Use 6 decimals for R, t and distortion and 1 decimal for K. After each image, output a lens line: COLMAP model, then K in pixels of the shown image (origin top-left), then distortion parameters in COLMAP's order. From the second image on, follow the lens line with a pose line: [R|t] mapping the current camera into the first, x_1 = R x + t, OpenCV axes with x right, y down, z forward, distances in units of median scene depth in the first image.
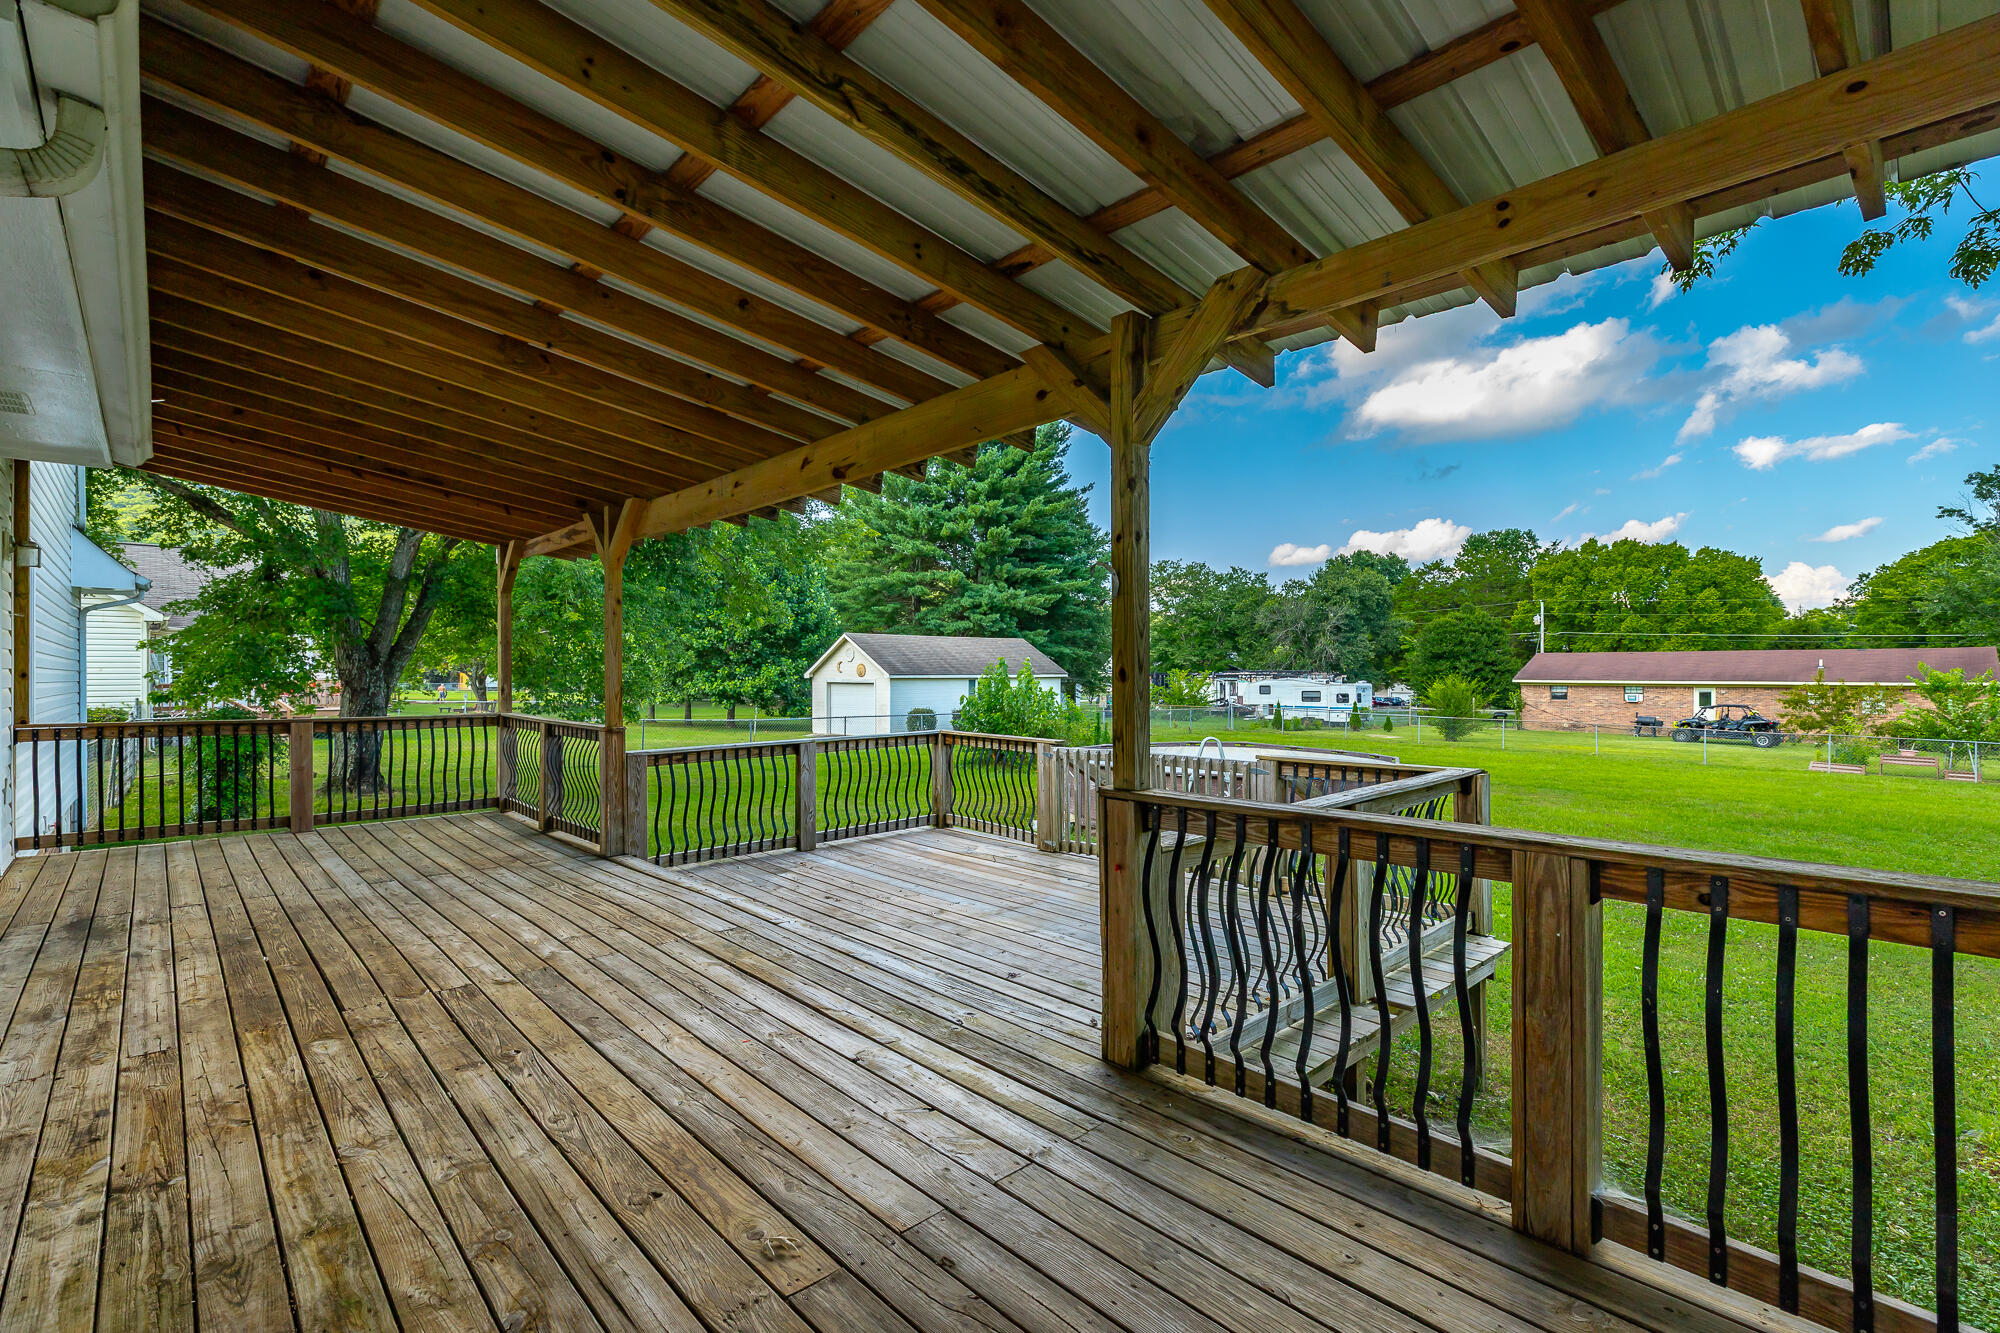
lens RADIAL K [[897.4, 0, 997.9], [0, 897.4, 670.3], [0, 0, 1]] dist [0.007822, -0.001714]
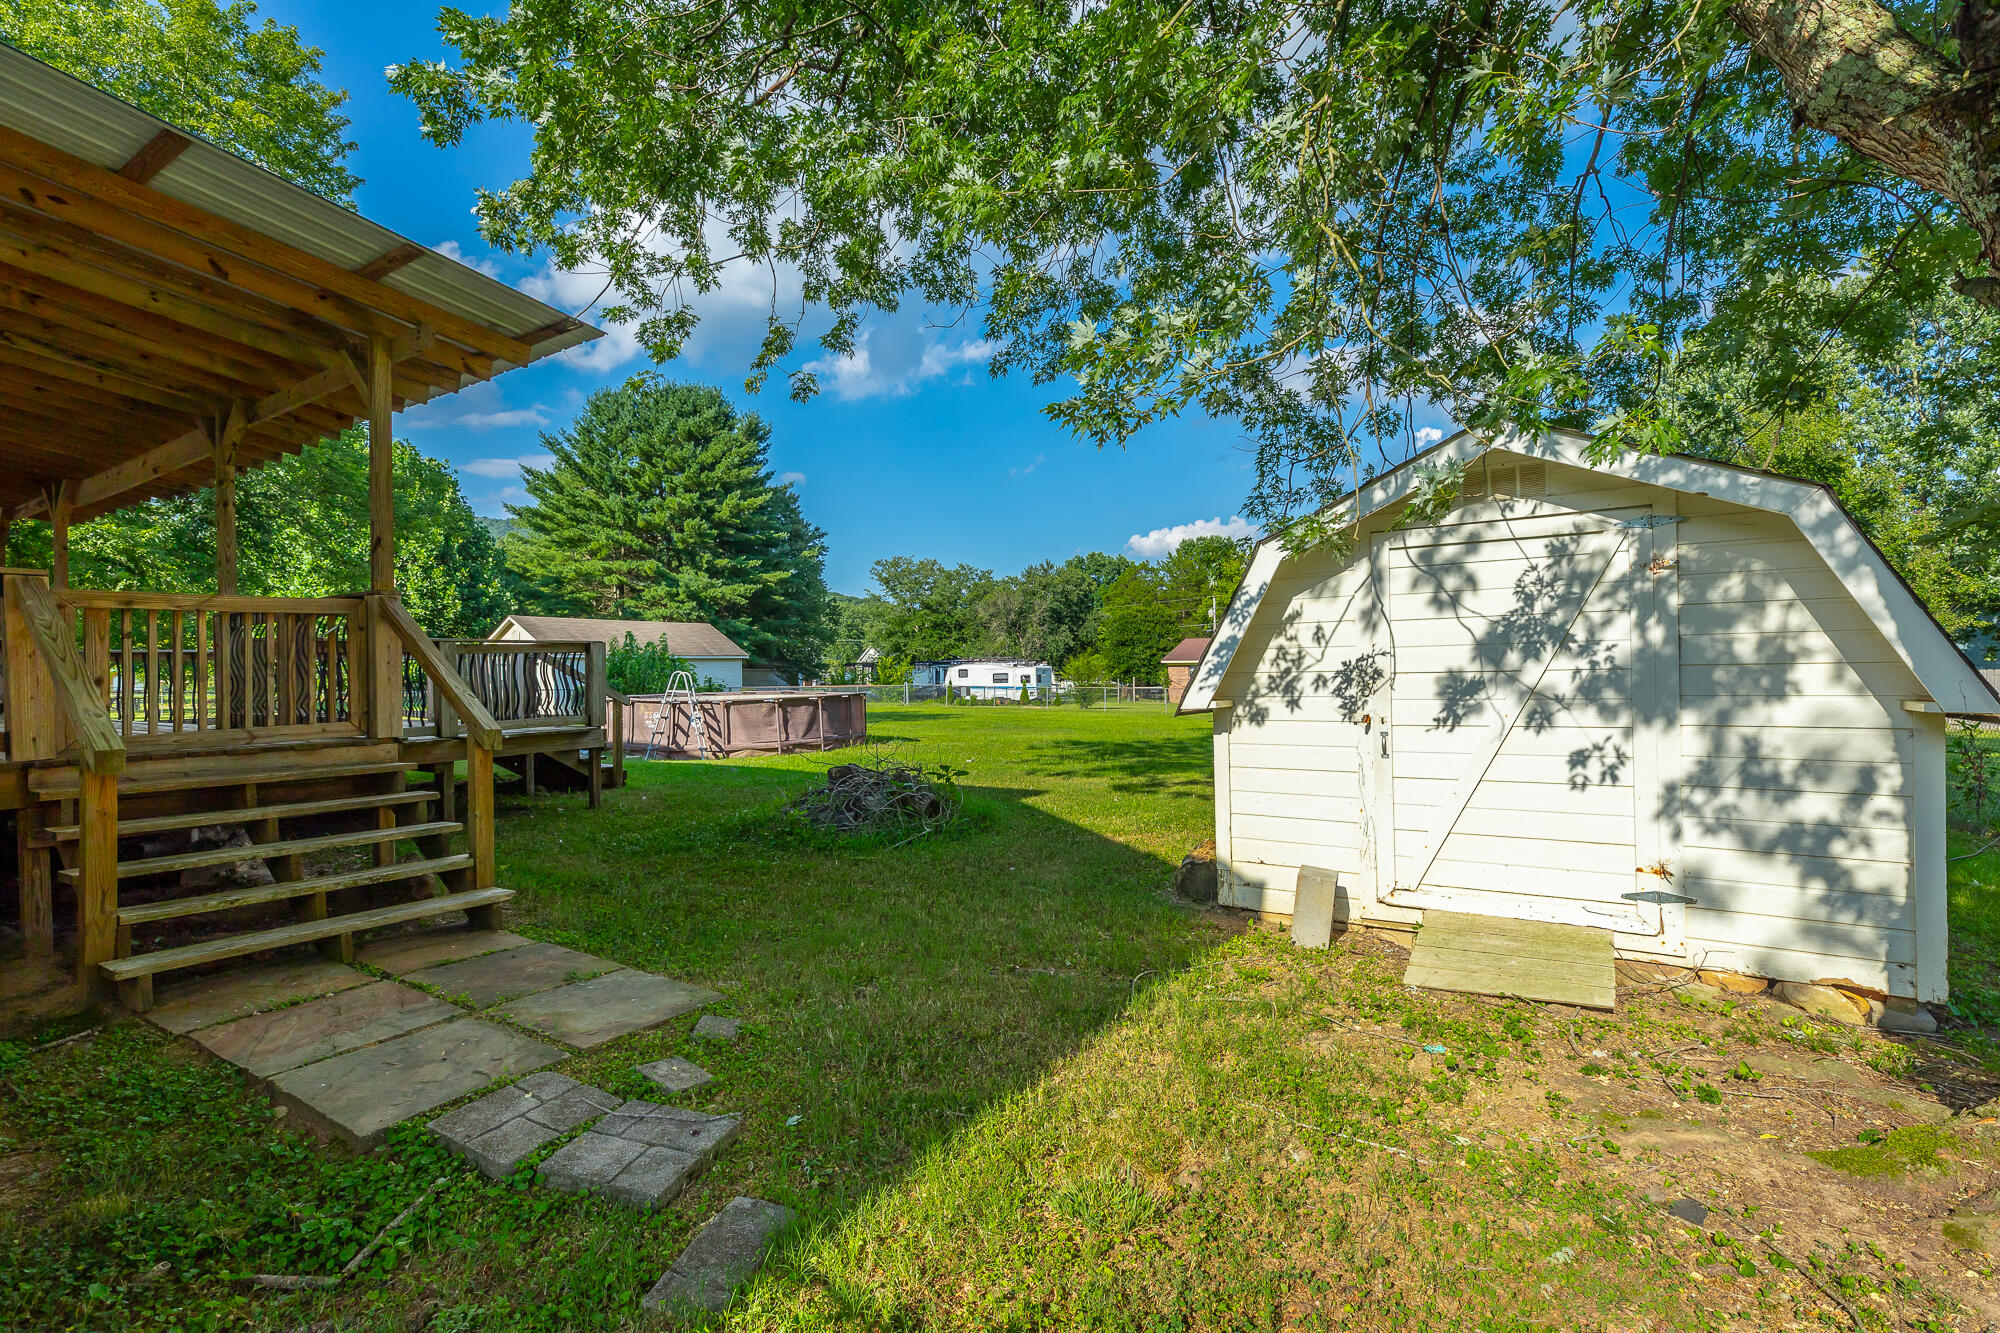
lens RADIAL K [[897.4, 0, 1001.1], [0, 897.4, 664.1], [0, 0, 1]] dist [0.007822, -0.001714]
pose [[0.970059, -0.011609, 0.242590, 0.085508], [0.012851, 0.999911, -0.003538, 0.016961], [-0.242528, 0.006549, 0.970122, -0.099450]]
